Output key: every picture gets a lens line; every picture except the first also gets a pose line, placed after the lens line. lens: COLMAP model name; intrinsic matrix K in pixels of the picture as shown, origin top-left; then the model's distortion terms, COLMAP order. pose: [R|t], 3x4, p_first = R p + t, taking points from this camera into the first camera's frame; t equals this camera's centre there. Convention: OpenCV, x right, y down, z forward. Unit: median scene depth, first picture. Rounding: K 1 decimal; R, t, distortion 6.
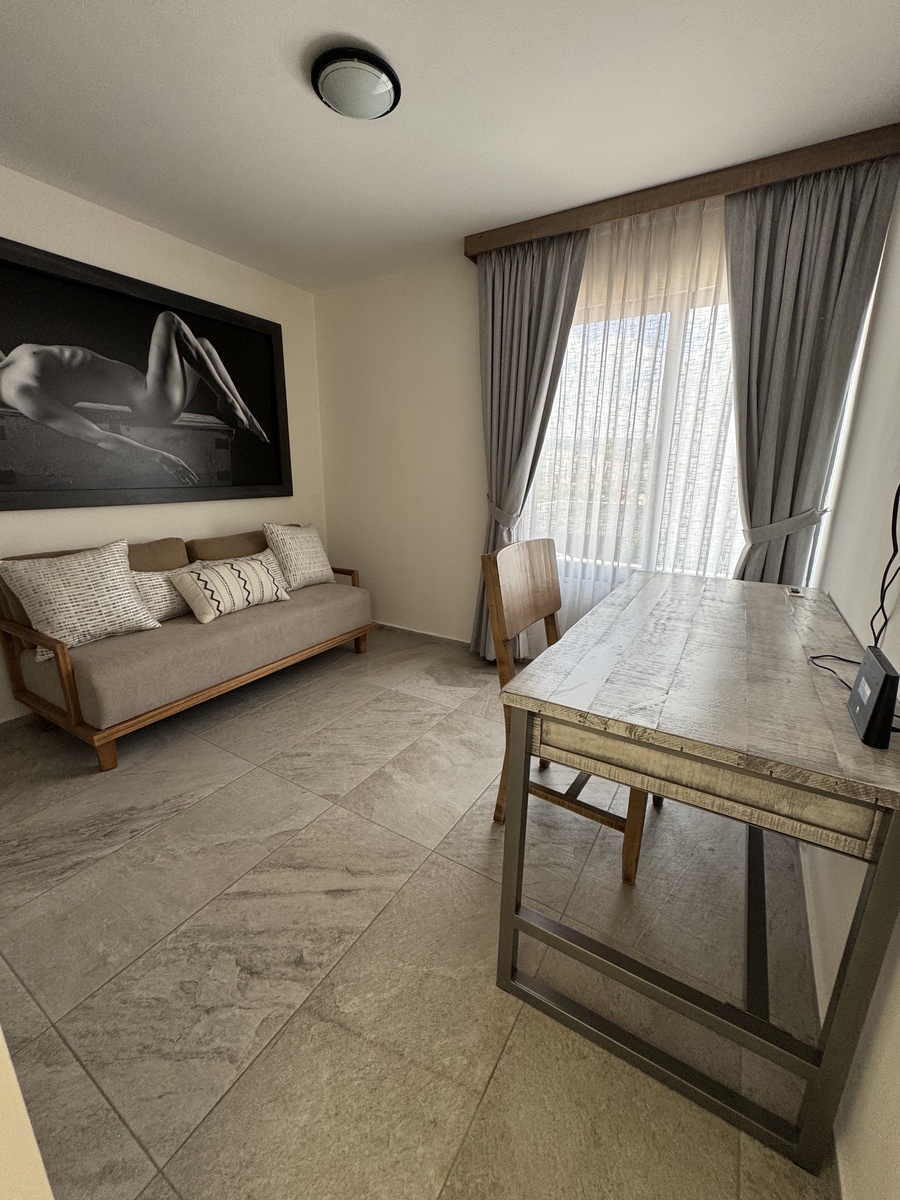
lens RADIAL K [[483.7, 0, 452.9], [0, 483.7, 589.8], [0, 0, 1]] dist [-0.004272, 0.001164]
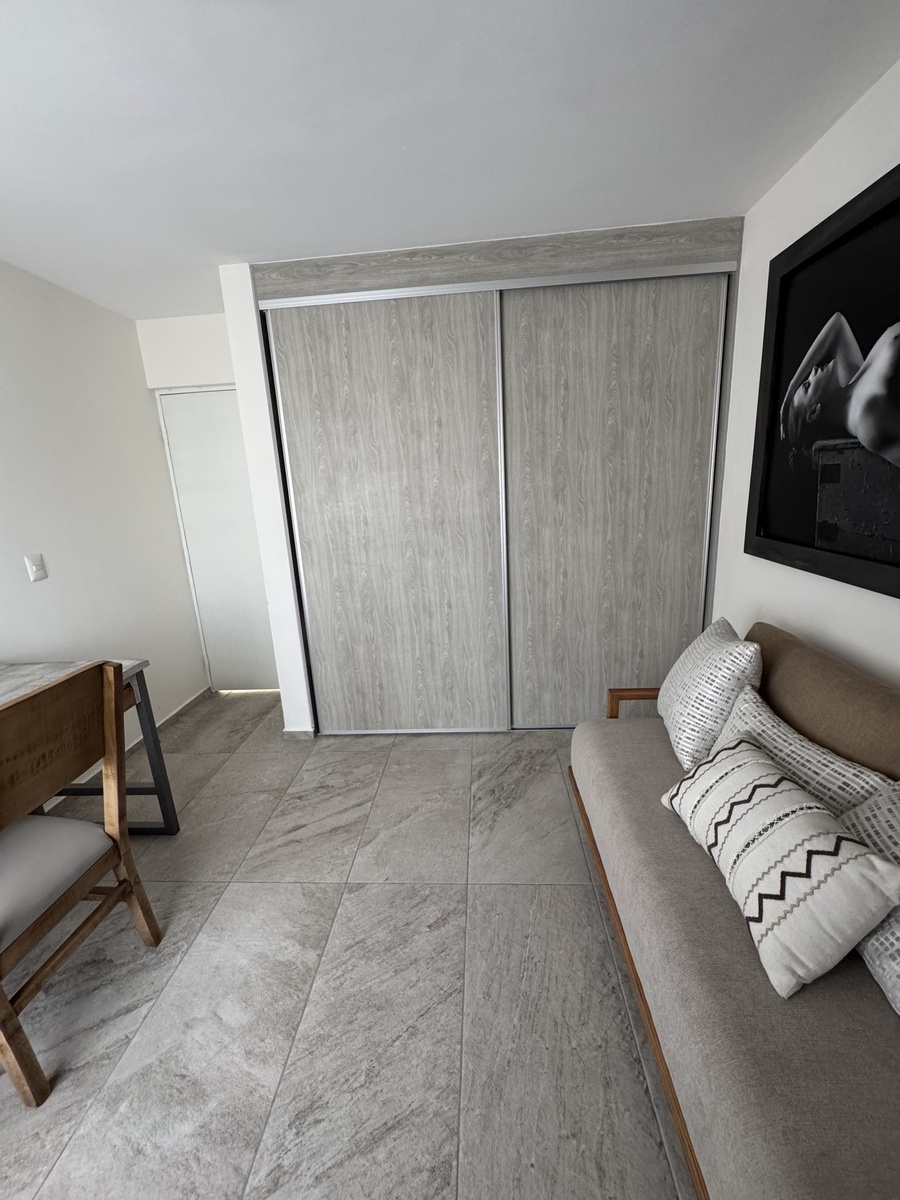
lens RADIAL K [[483.7, 0, 451.2], [0, 483.7, 595.7], [0, 0, 1]] dist [-0.004272, 0.001164]
pose [[-0.884770, 0.145329, -0.442788, -0.086466], [-0.068096, 0.899619, 0.431334, -0.516907], [0.461026, 0.411783, -0.786060, 1.648272]]
